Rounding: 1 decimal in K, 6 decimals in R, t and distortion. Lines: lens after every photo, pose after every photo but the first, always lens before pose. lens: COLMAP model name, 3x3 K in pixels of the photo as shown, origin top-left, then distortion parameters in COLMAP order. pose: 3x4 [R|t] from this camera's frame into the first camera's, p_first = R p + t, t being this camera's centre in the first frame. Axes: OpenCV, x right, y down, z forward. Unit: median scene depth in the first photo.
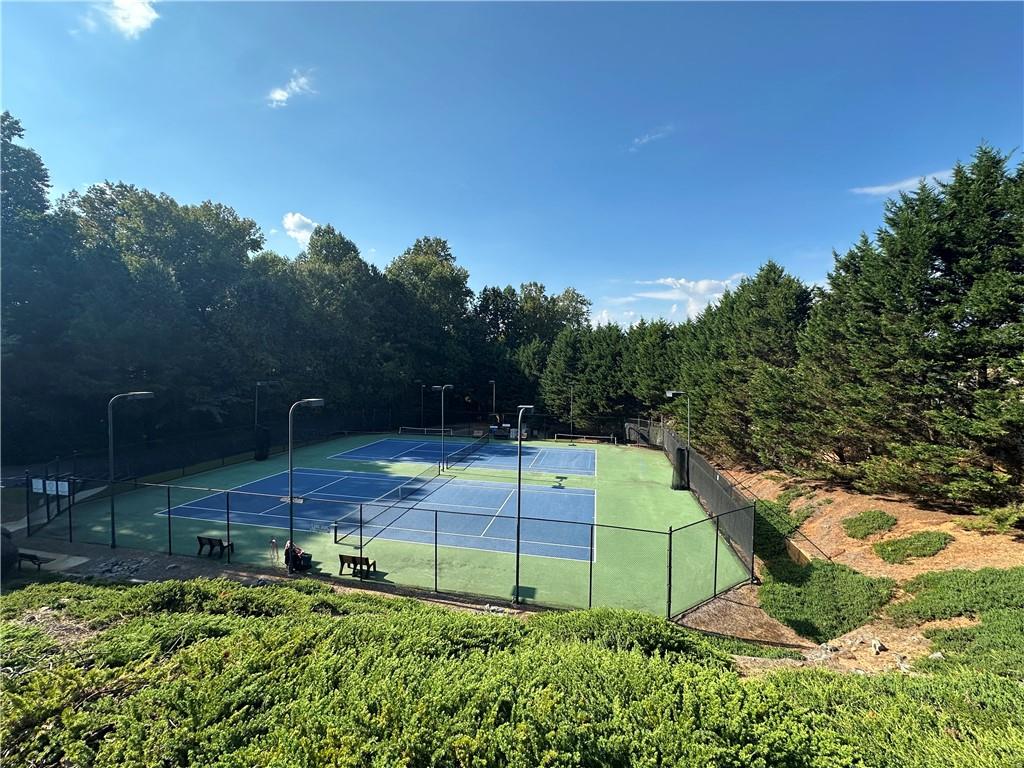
lens RADIAL K [[411.8, 0, 509.6], [0, 411.8, 379.5], [0, 0, 1]] dist [-0.020008, -0.000011]
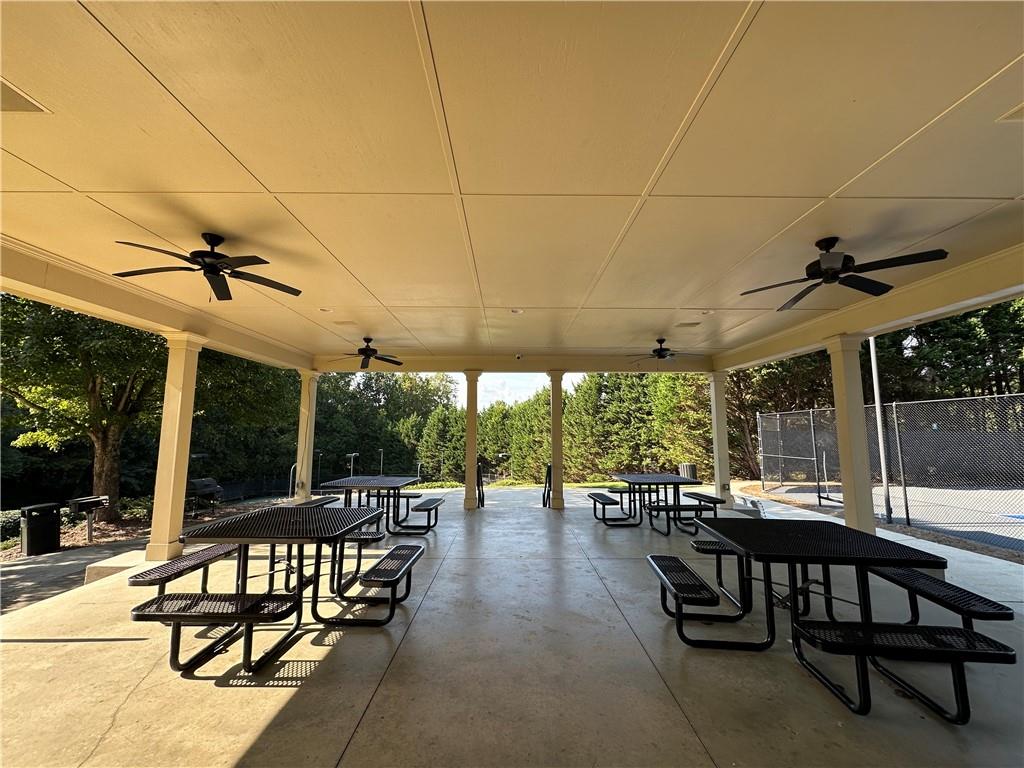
lens RADIAL K [[411.8, 0, 510.3], [0, 411.8, 381.7], [0, 0, 1]] dist [-0.020008, -0.000011]
pose [[0.951131, 0.025354, 0.307745, -0.051714], [0.021005, 0.989002, -0.146402, -0.008262], [-0.308073, 0.145712, 0.940138, -0.332186]]
